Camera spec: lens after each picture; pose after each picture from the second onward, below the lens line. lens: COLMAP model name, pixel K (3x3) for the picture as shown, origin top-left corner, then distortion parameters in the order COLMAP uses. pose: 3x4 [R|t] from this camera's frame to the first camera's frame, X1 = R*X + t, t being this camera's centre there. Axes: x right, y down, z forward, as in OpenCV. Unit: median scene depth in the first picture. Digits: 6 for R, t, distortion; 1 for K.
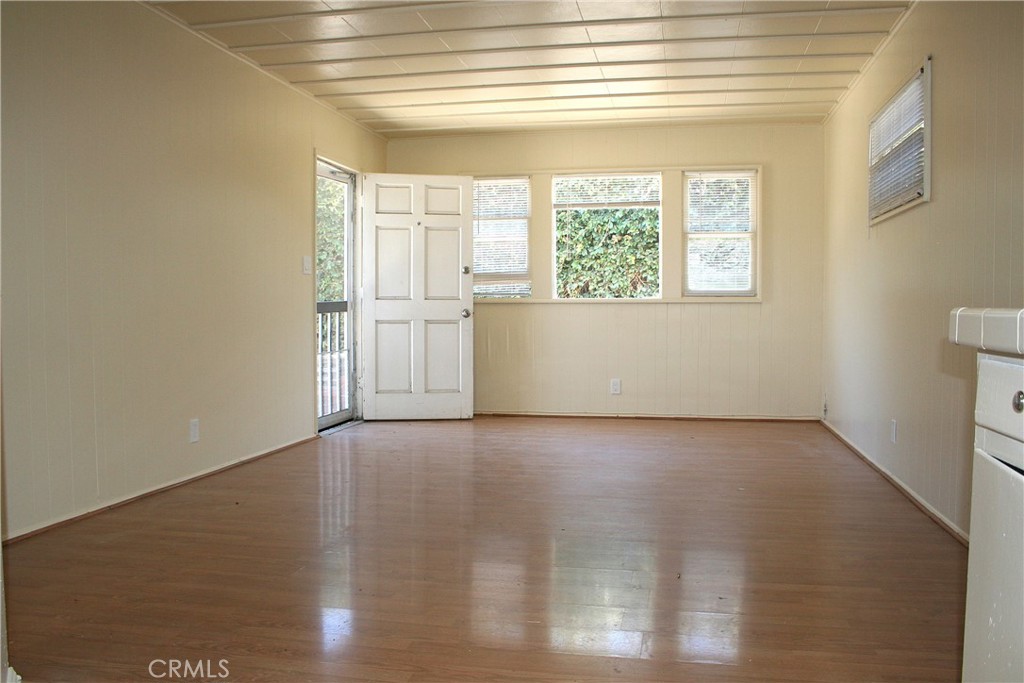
lens RADIAL K [[882.7, 0, 512.0], [0, 882.7, 341.5], [0, 0, 1]] dist [-0.151325, 0.086377]
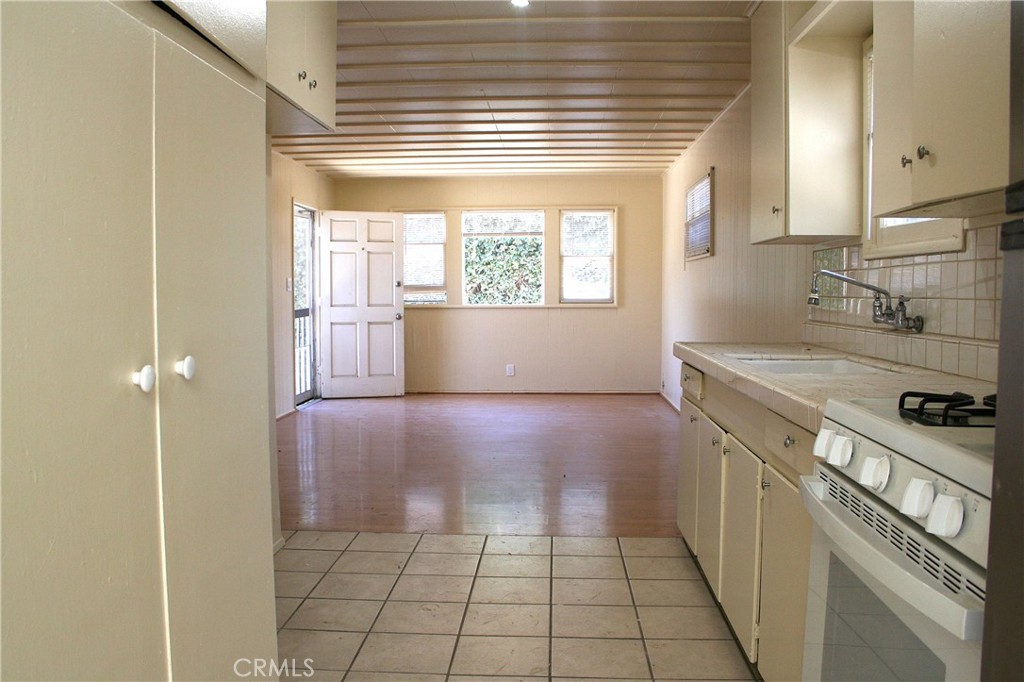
lens RADIAL K [[861.5, 0, 502.3], [0, 861.5, 340.6], [0, 0, 1]] dist [-0.153345, 0.128829]
pose [[0.991170, -0.009350, 0.132267, -0.069687], [0.006971, 0.999806, 0.018439, -0.018612], [-0.132414, -0.017354, 0.991043, -0.306174]]
